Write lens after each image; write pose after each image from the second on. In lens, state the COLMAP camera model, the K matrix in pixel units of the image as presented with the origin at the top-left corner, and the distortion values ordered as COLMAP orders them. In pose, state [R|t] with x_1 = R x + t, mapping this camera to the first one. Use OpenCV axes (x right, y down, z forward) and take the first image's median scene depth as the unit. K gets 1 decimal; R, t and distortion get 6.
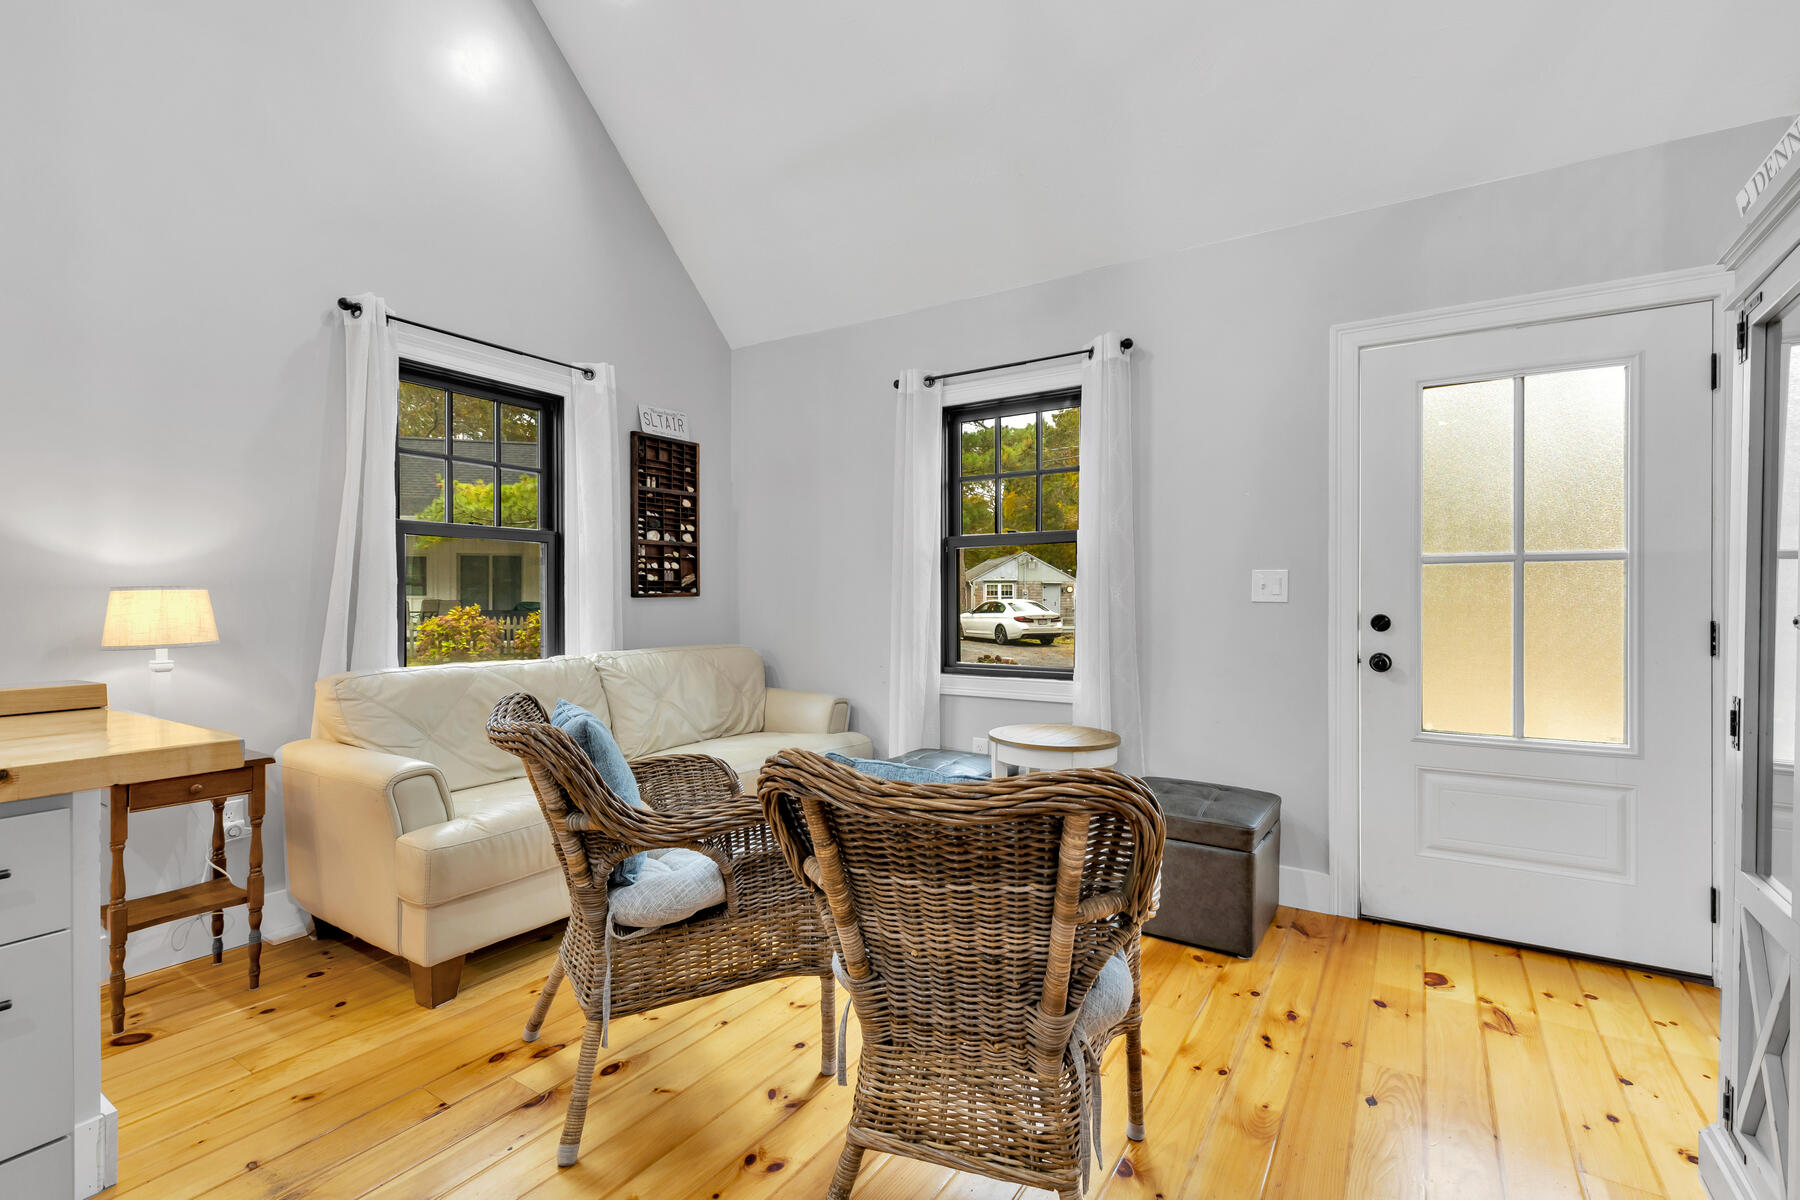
lens RADIAL K [[820.9, 0, 900.0], [0, 820.9, 600.0], [0, 0, 1]] dist [0.000122, -0.000361]
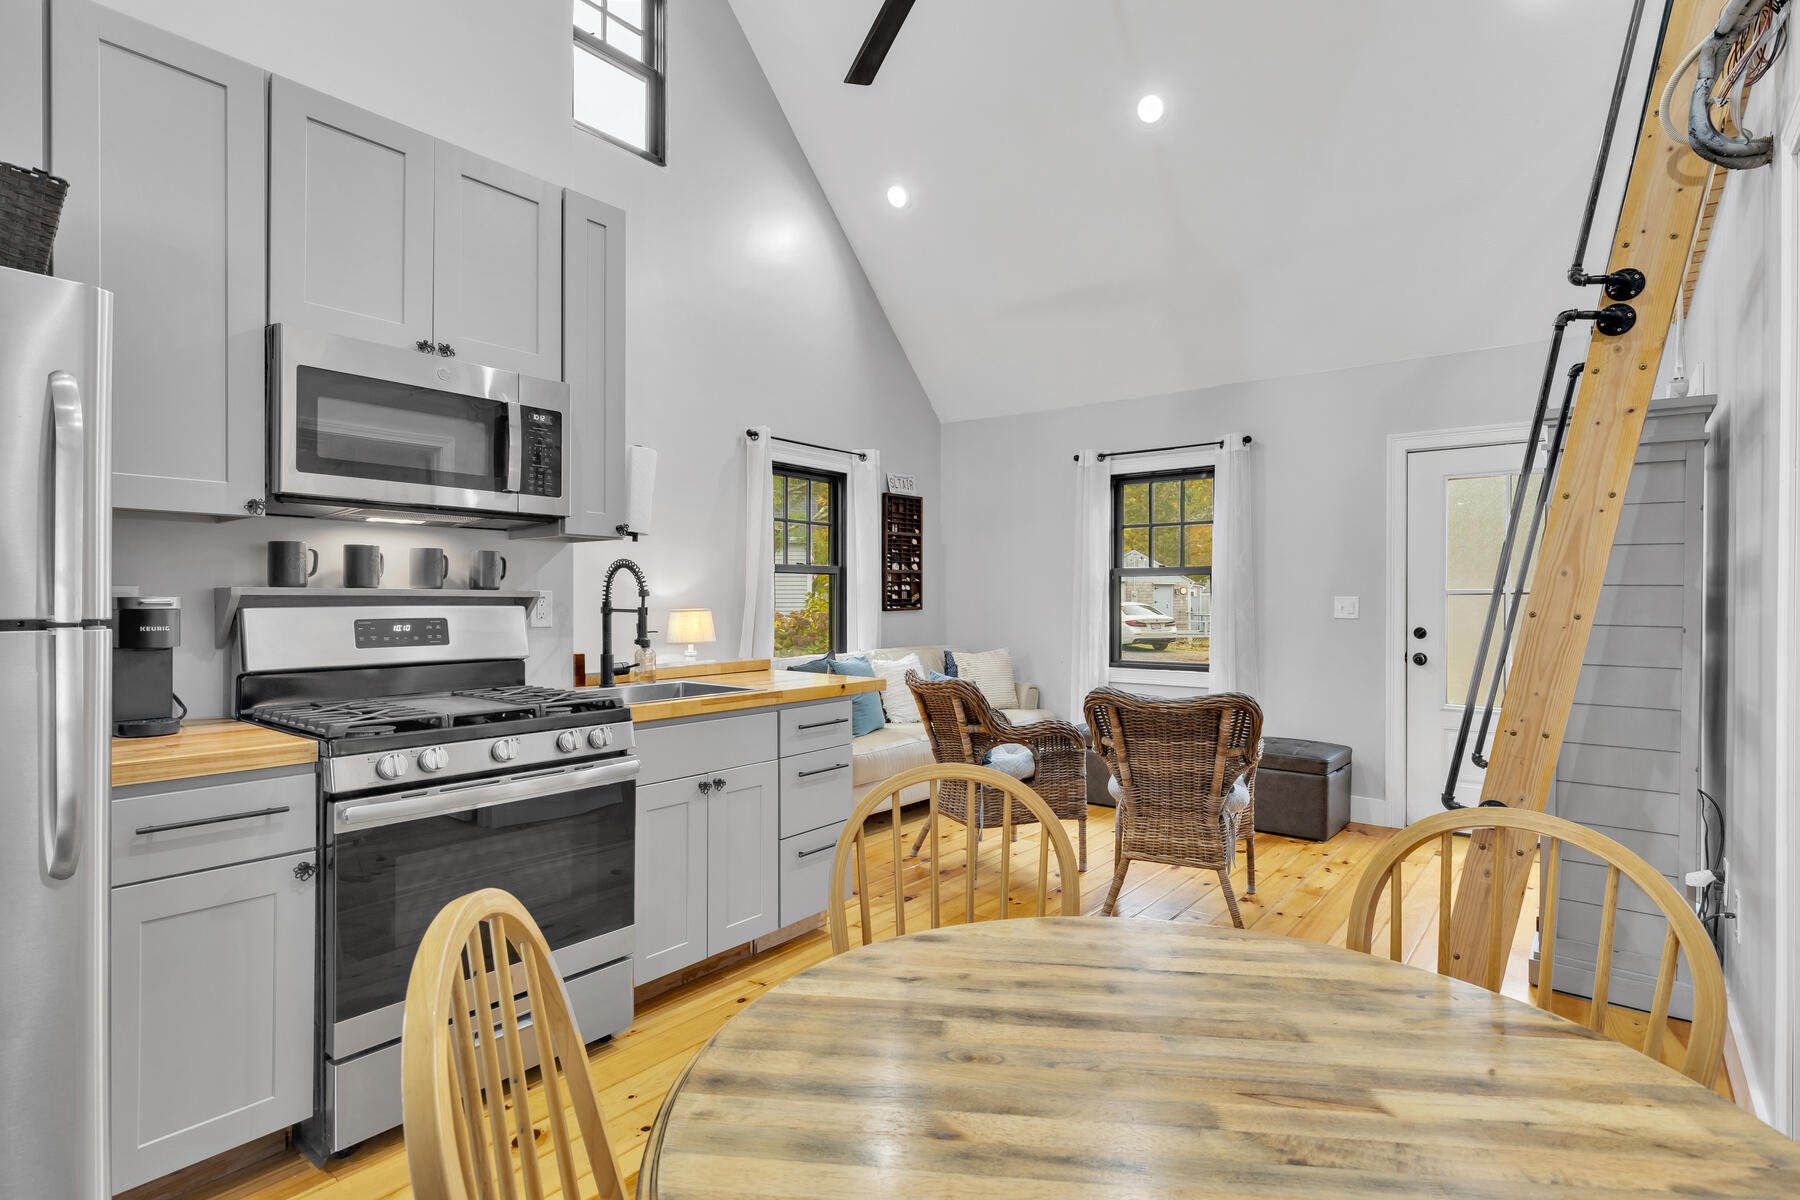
lens RADIAL K [[889.8, 0, 904.5], [0, 889.8, 603.0], [0, 0, 1]] dist [-0.004226, 0.000482]
pose [[0.995301, 0.002370, -0.096802, -0.151823], [-0.002112, 0.999994, 0.002770, -0.022767], [0.096808, -0.002552, 0.995300, -0.542981]]
